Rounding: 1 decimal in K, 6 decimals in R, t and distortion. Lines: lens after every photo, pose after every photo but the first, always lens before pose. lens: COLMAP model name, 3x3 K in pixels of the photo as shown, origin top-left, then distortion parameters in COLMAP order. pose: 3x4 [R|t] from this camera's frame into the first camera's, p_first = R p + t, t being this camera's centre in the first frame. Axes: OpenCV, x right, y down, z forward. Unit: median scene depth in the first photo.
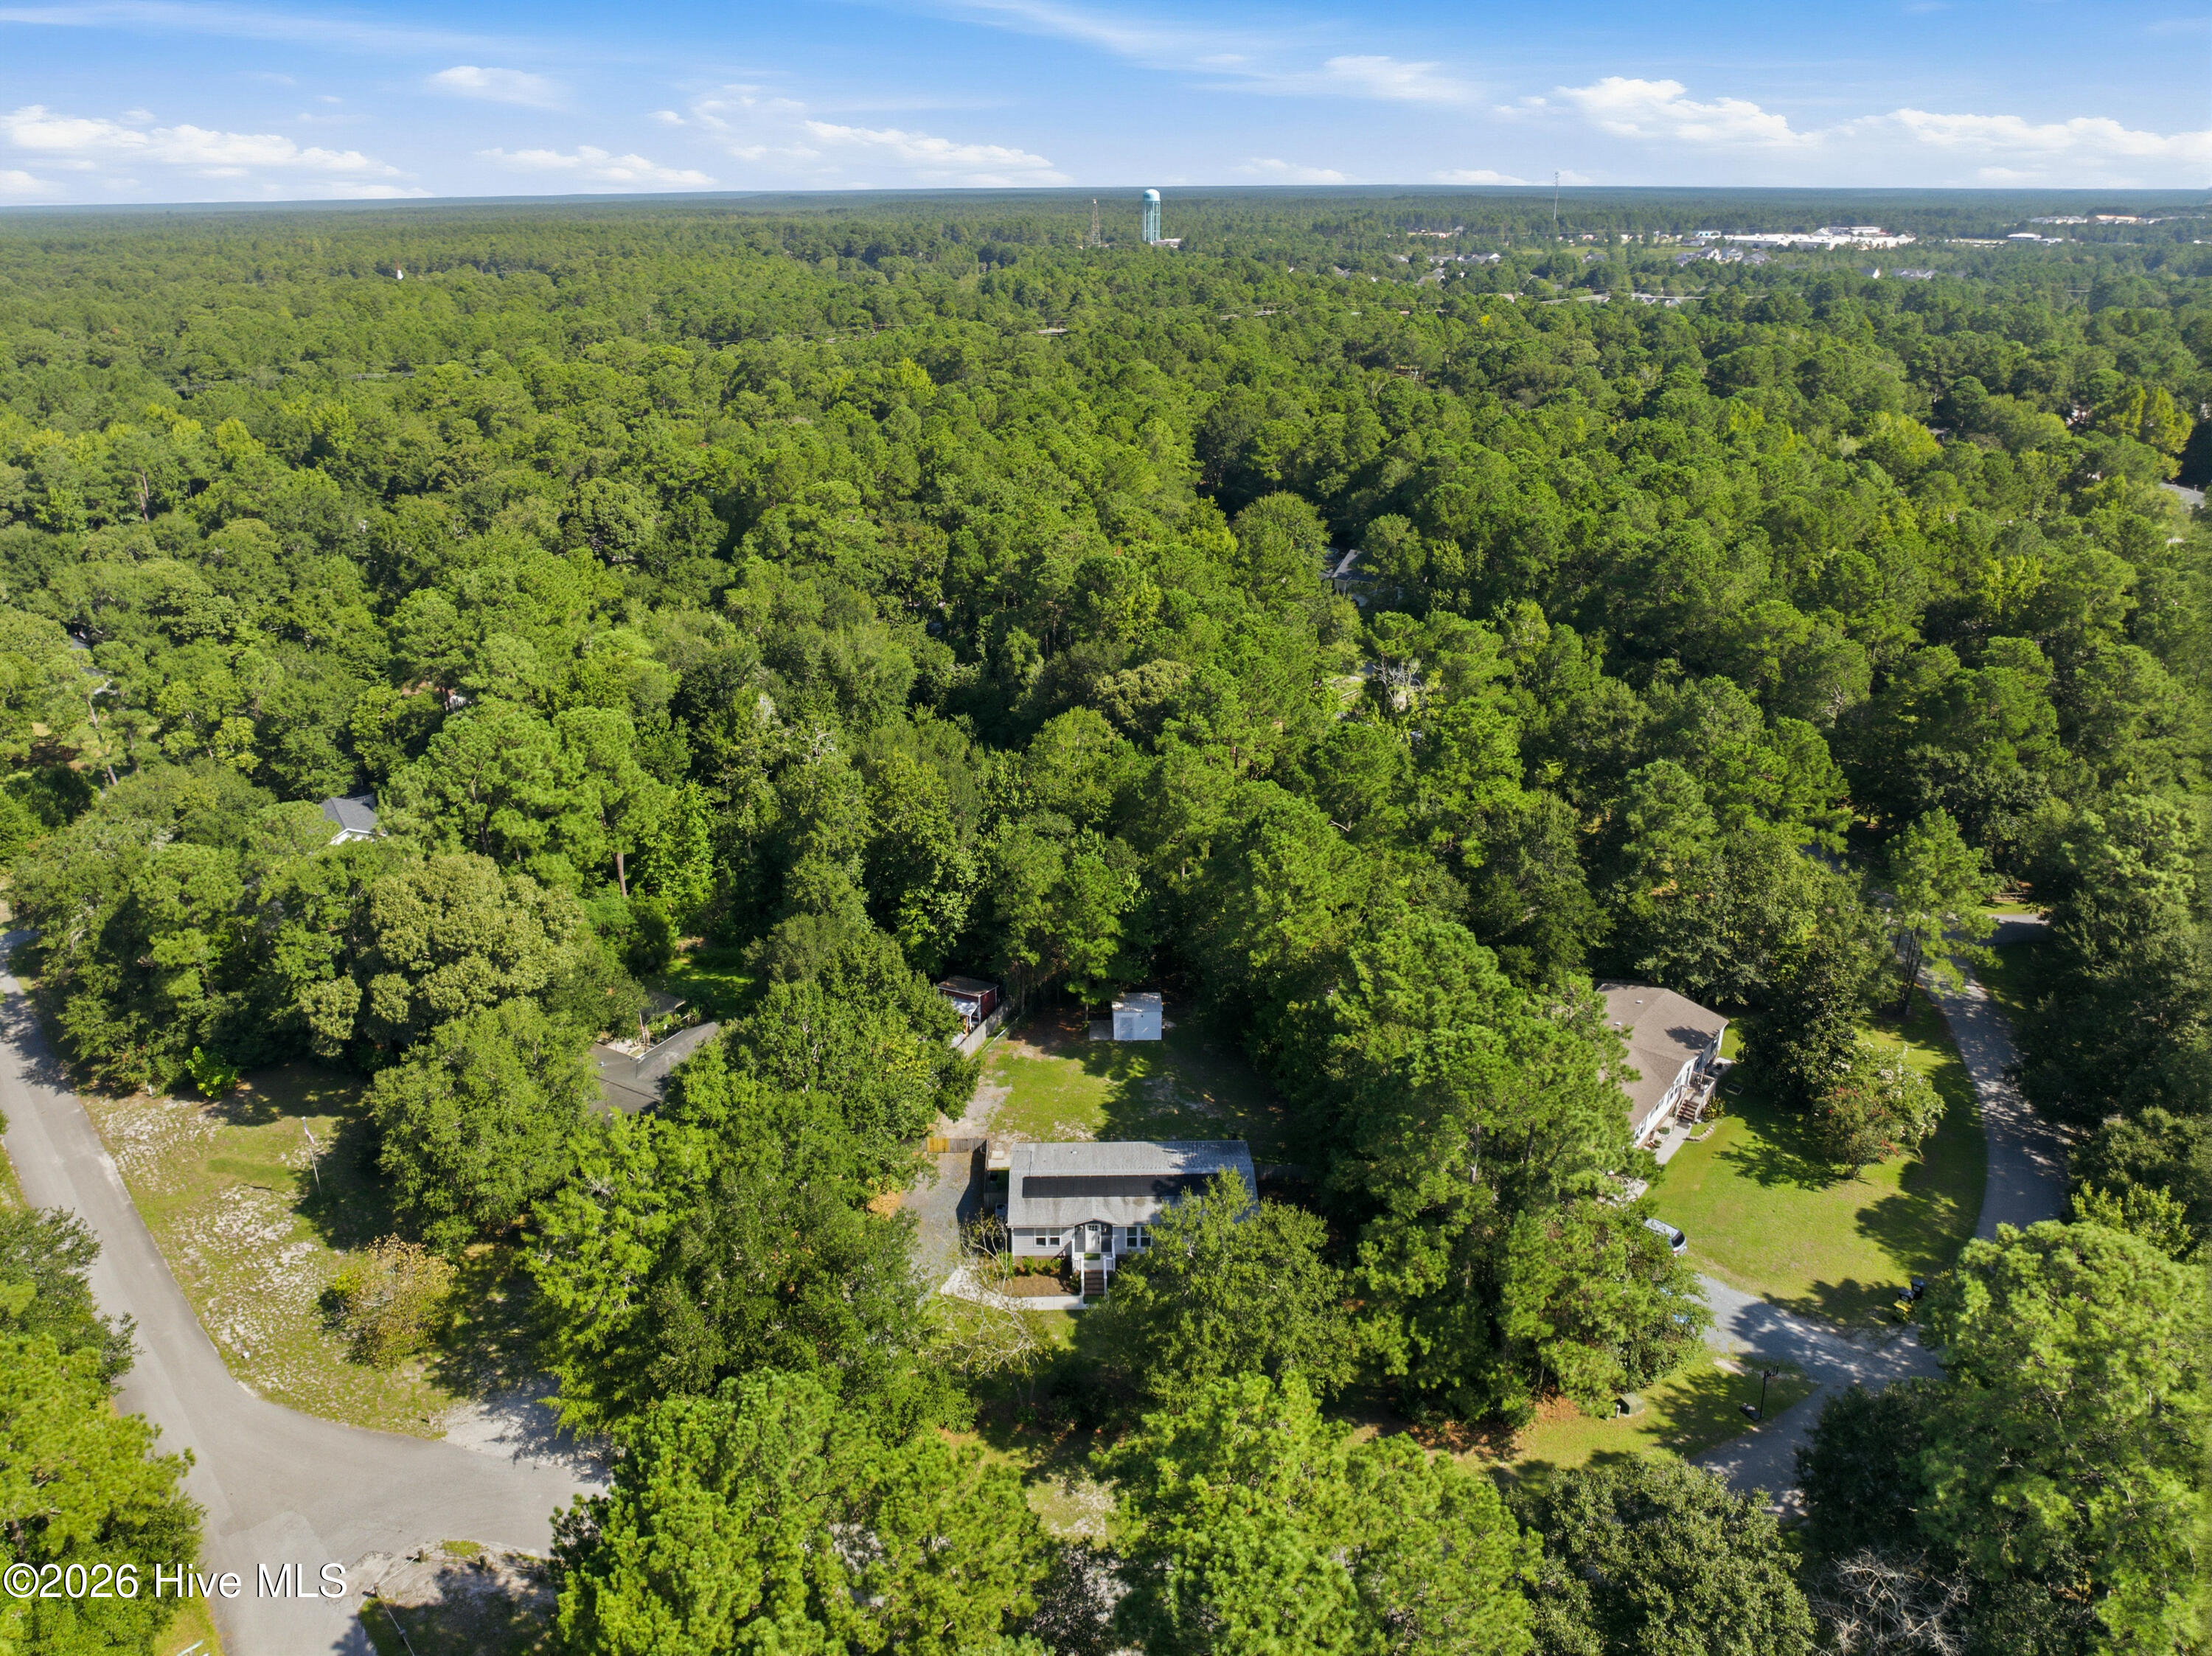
lens RADIAL K [[1544.6, 0, 1104.0], [0, 1544.6, 818.9], [0, 0, 1]] dist [-0.040281, 0.002876]
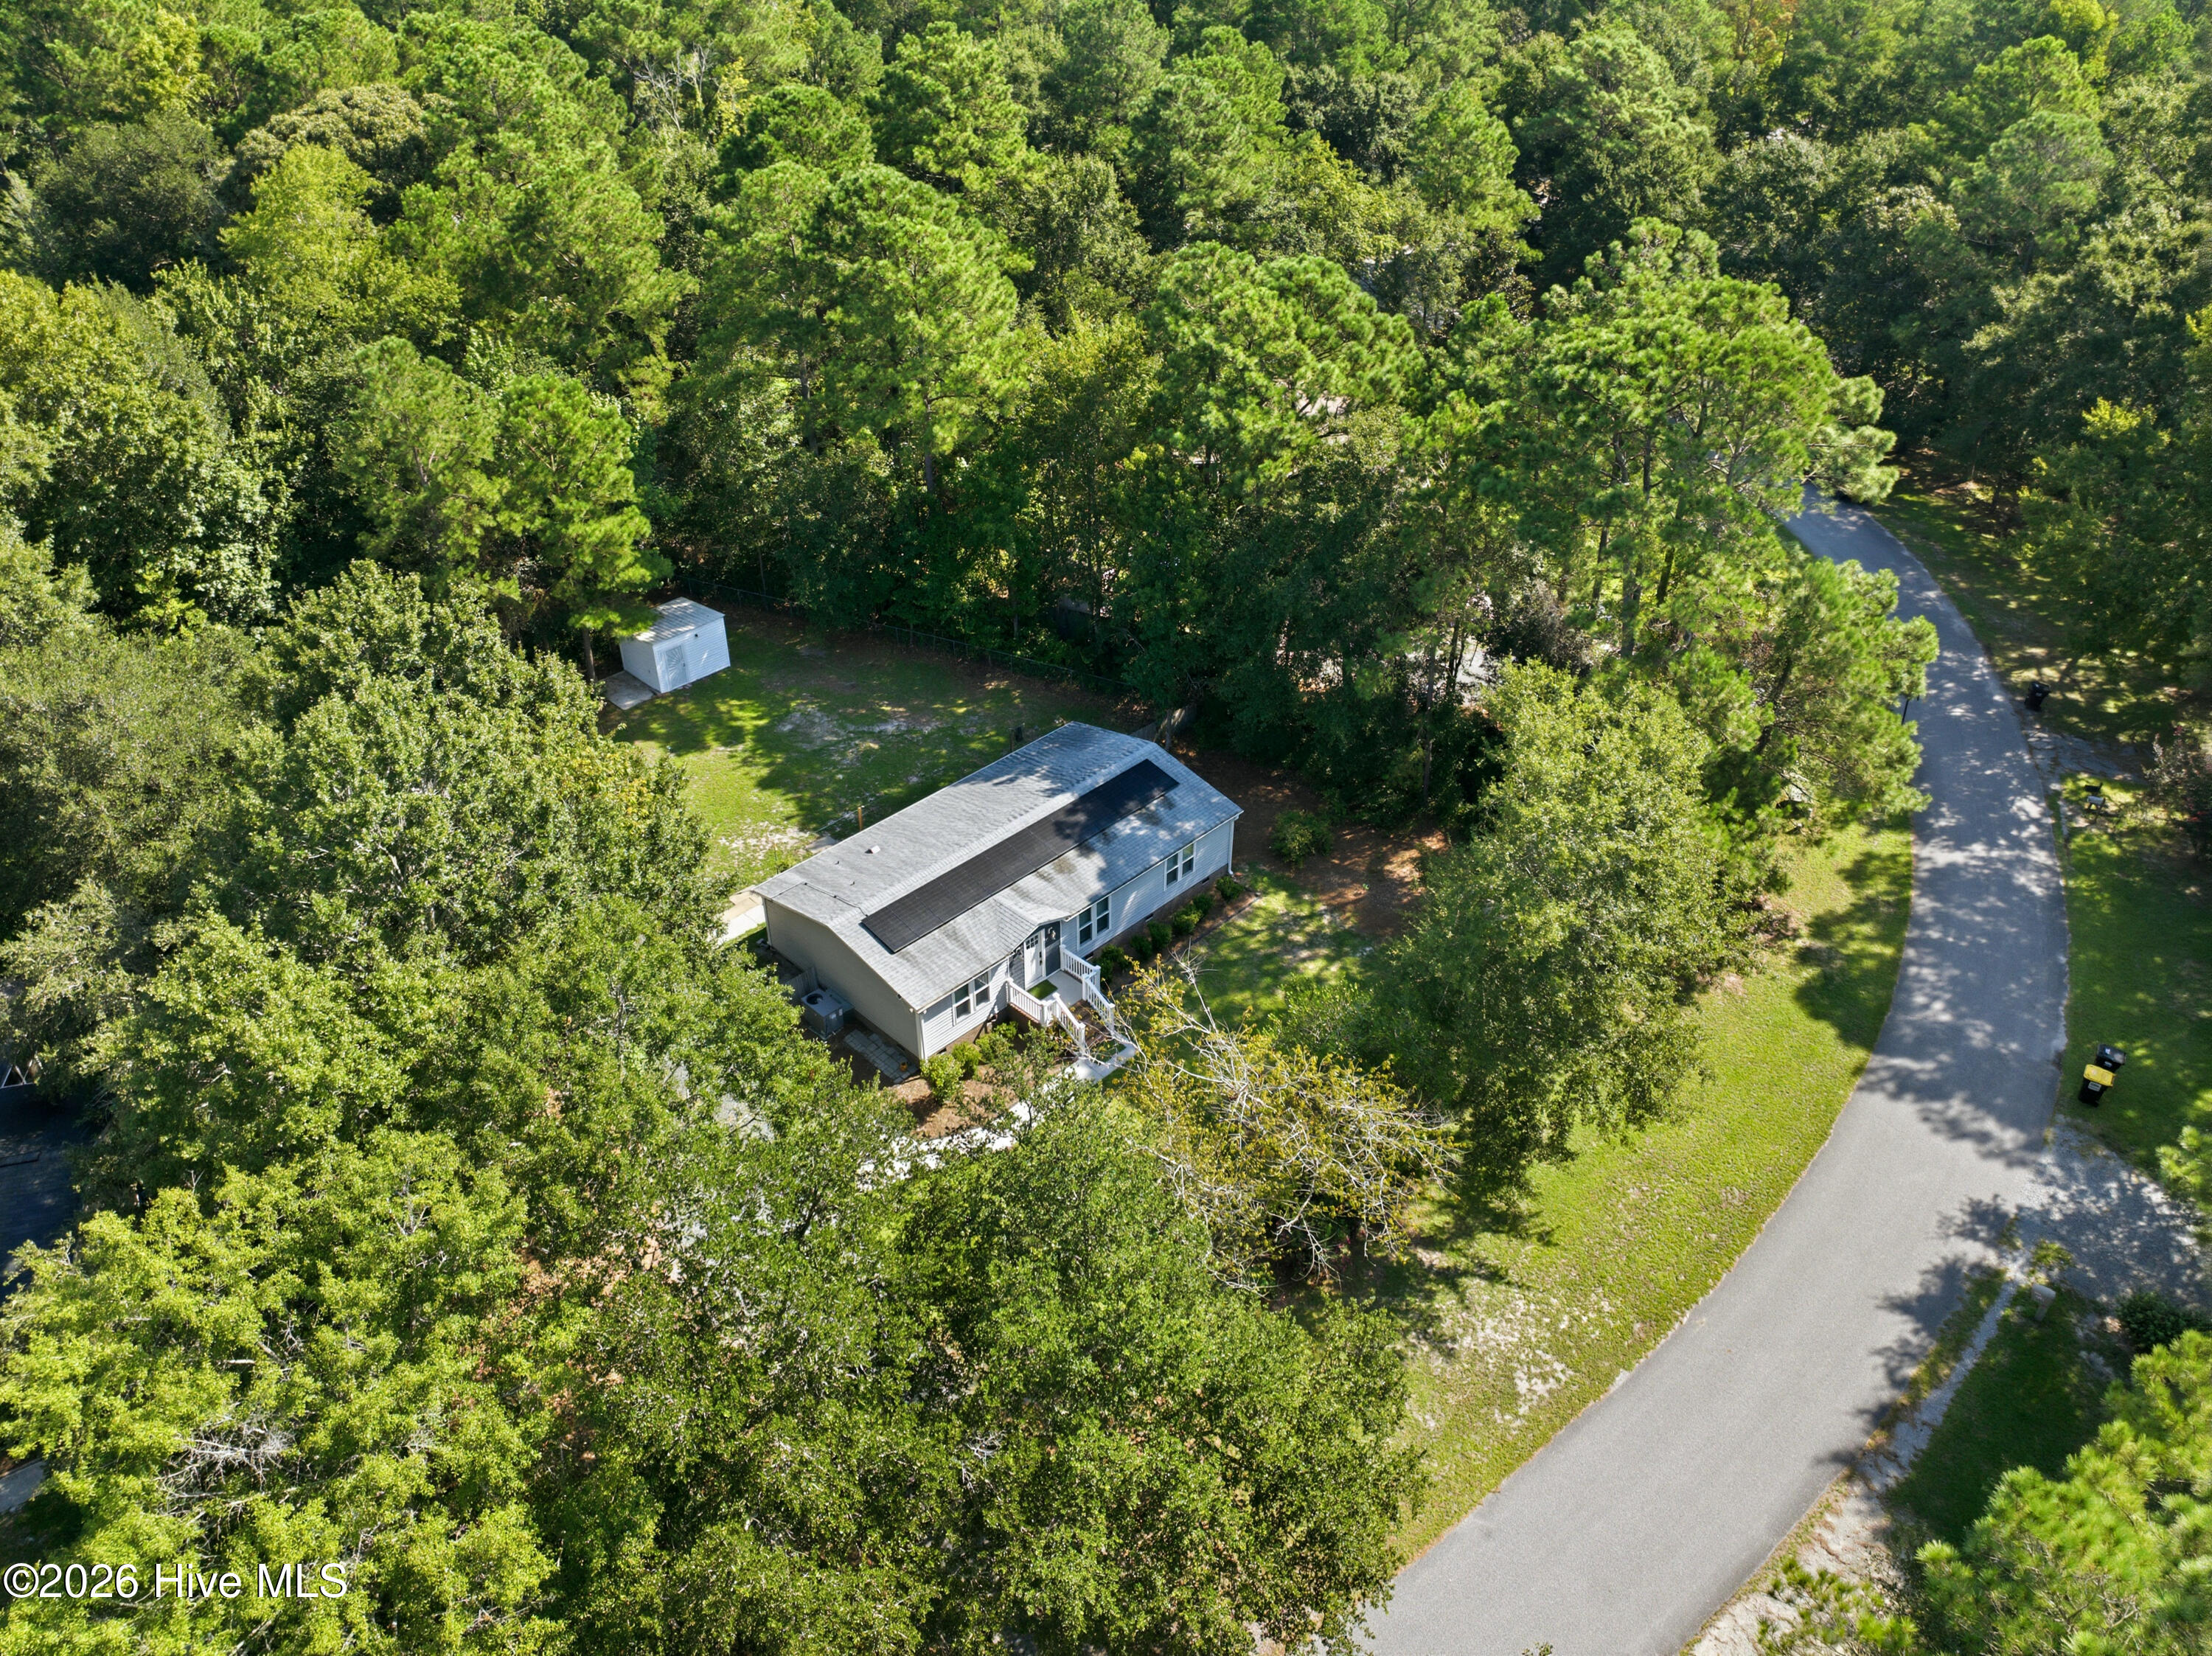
lens RADIAL K [[1544.6, 0, 1104.0], [0, 1544.6, 818.9], [0, 0, 1]] dist [-0.040281, 0.002876]
pose [[0.714967, -0.399458, 0.573808, -0.277916], [0.264028, 0.914203, 0.307444, 0.066690], [-0.647388, -0.068311, 0.759093, 0.570909]]
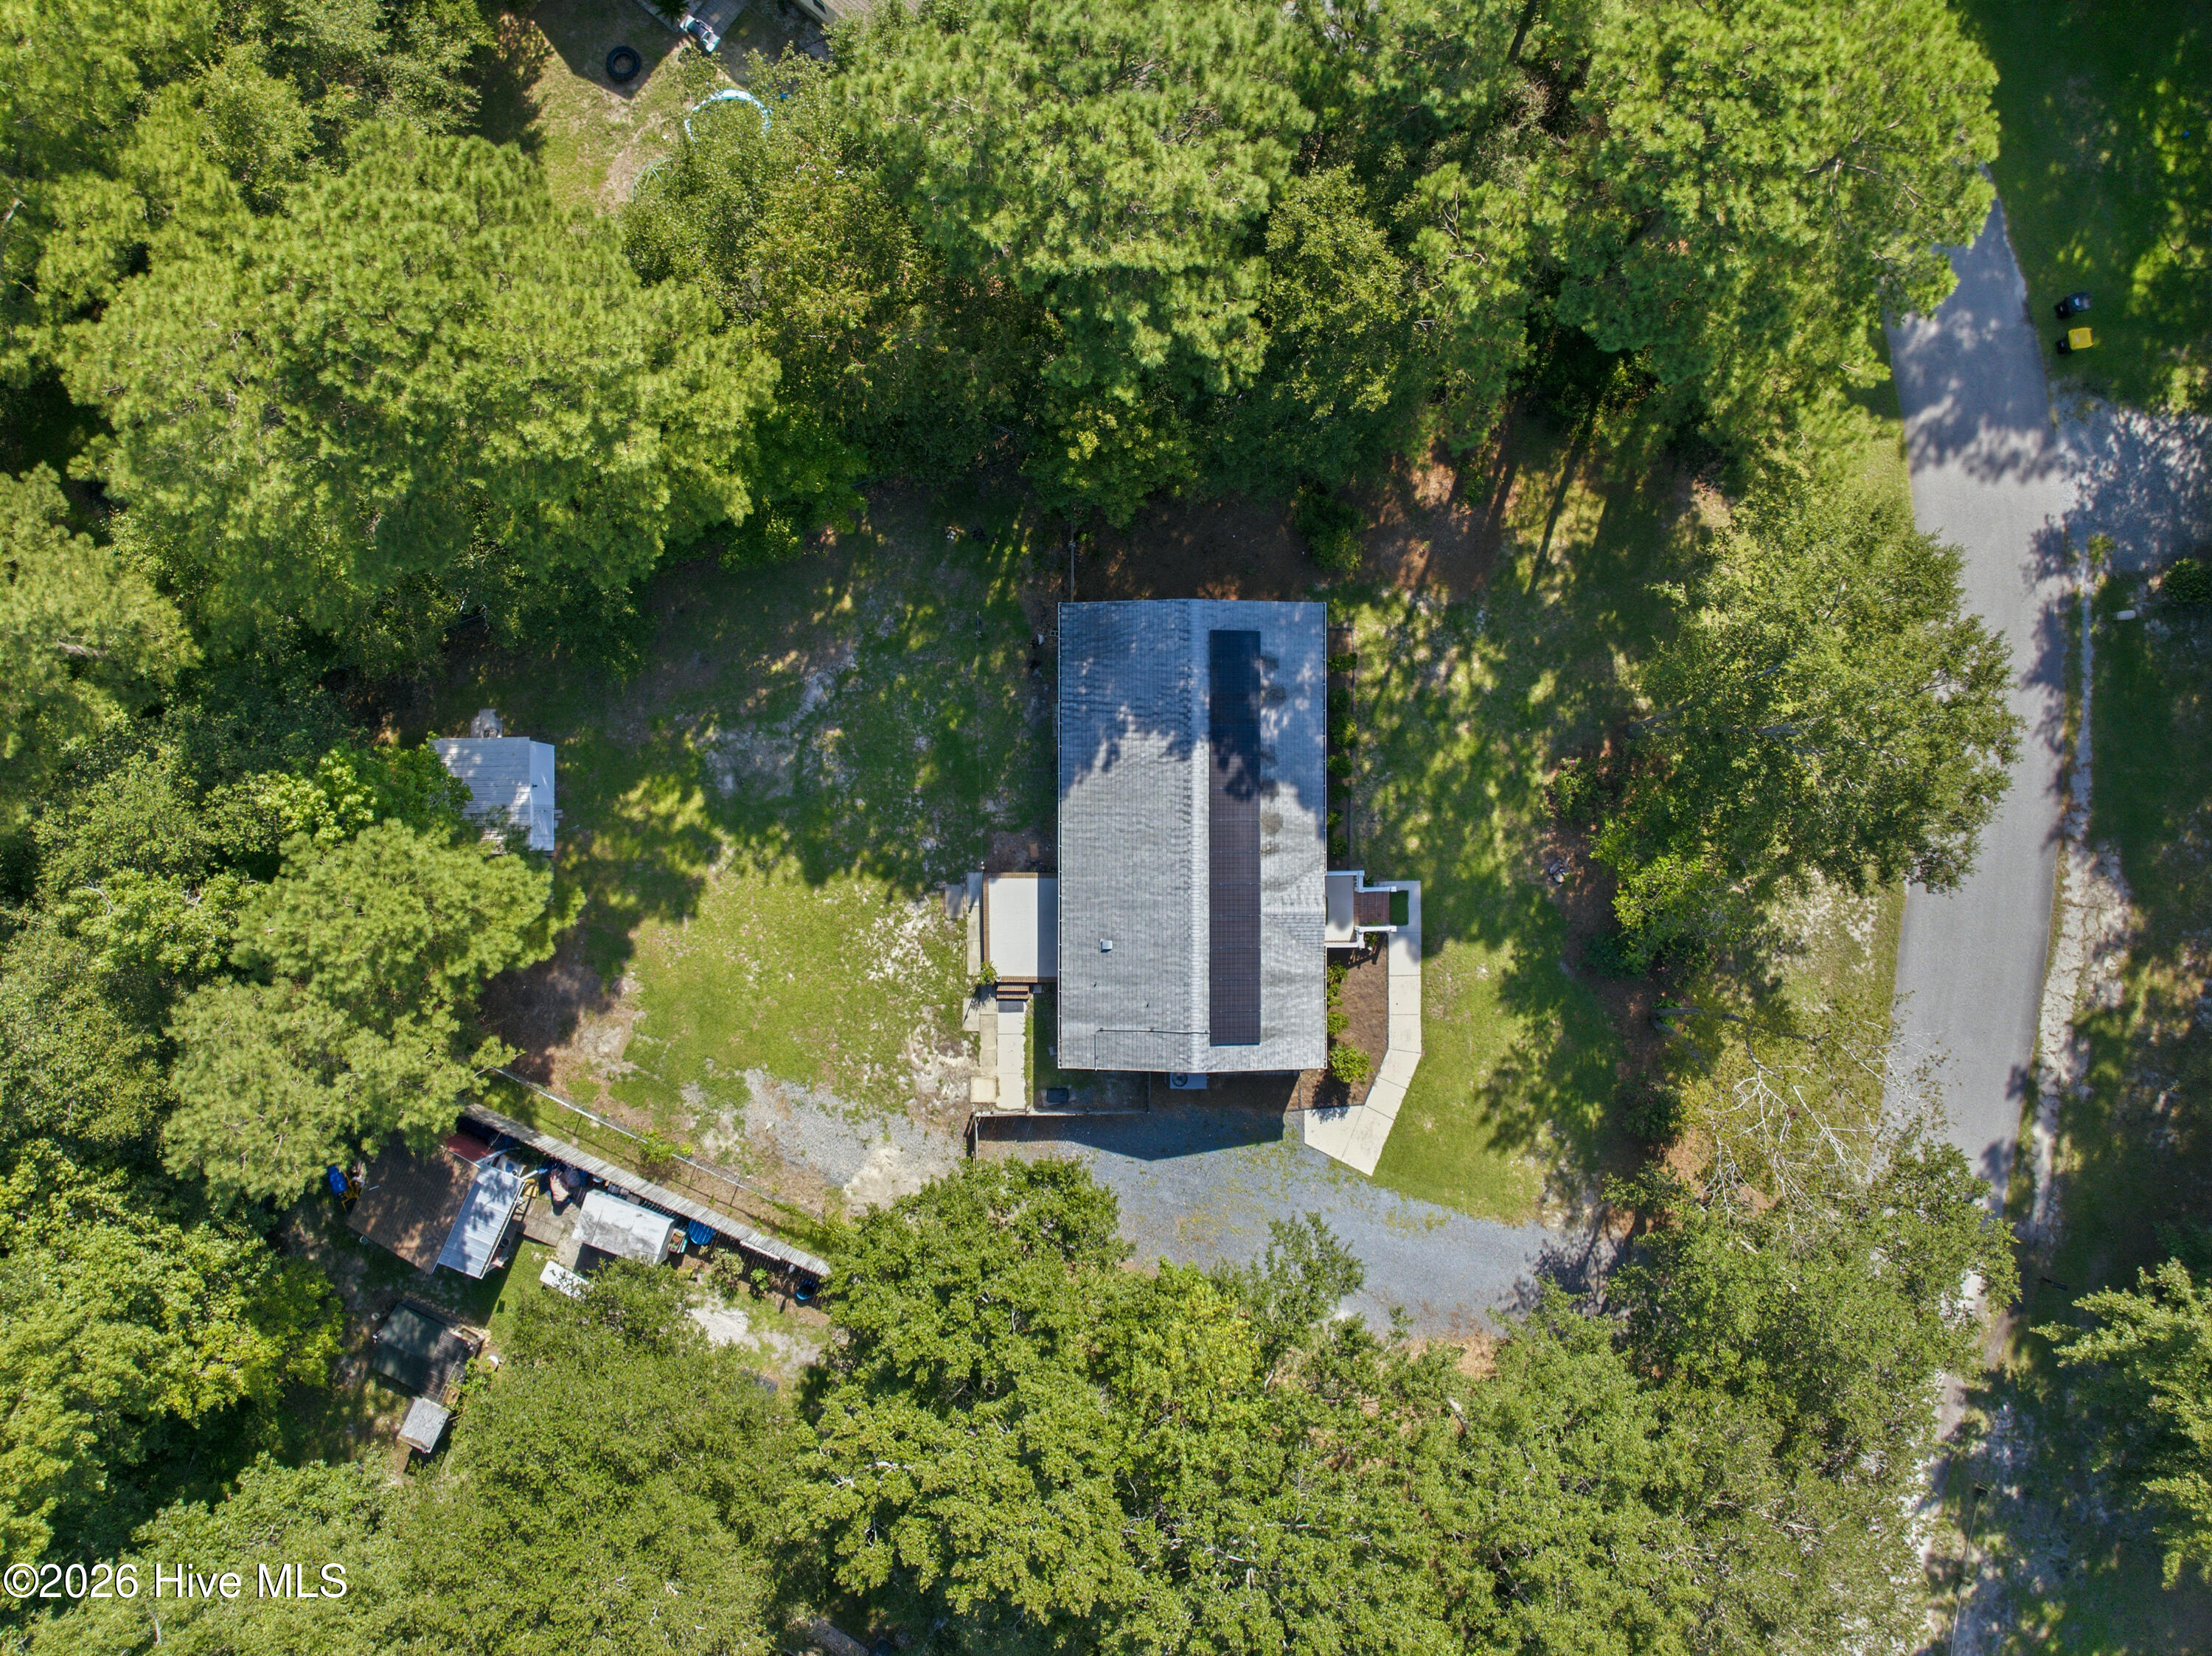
lens RADIAL K [[1544.6, 0, 1104.0], [0, 1544.6, 818.9], [0, 0, 1]] dist [-0.040281, 0.002876]
pose [[0.019403, -0.999495, 0.025150, 0.010055], [0.378262, 0.030624, 0.925192, -0.264243], [-0.925495, -0.008438, 0.378666, 0.852060]]
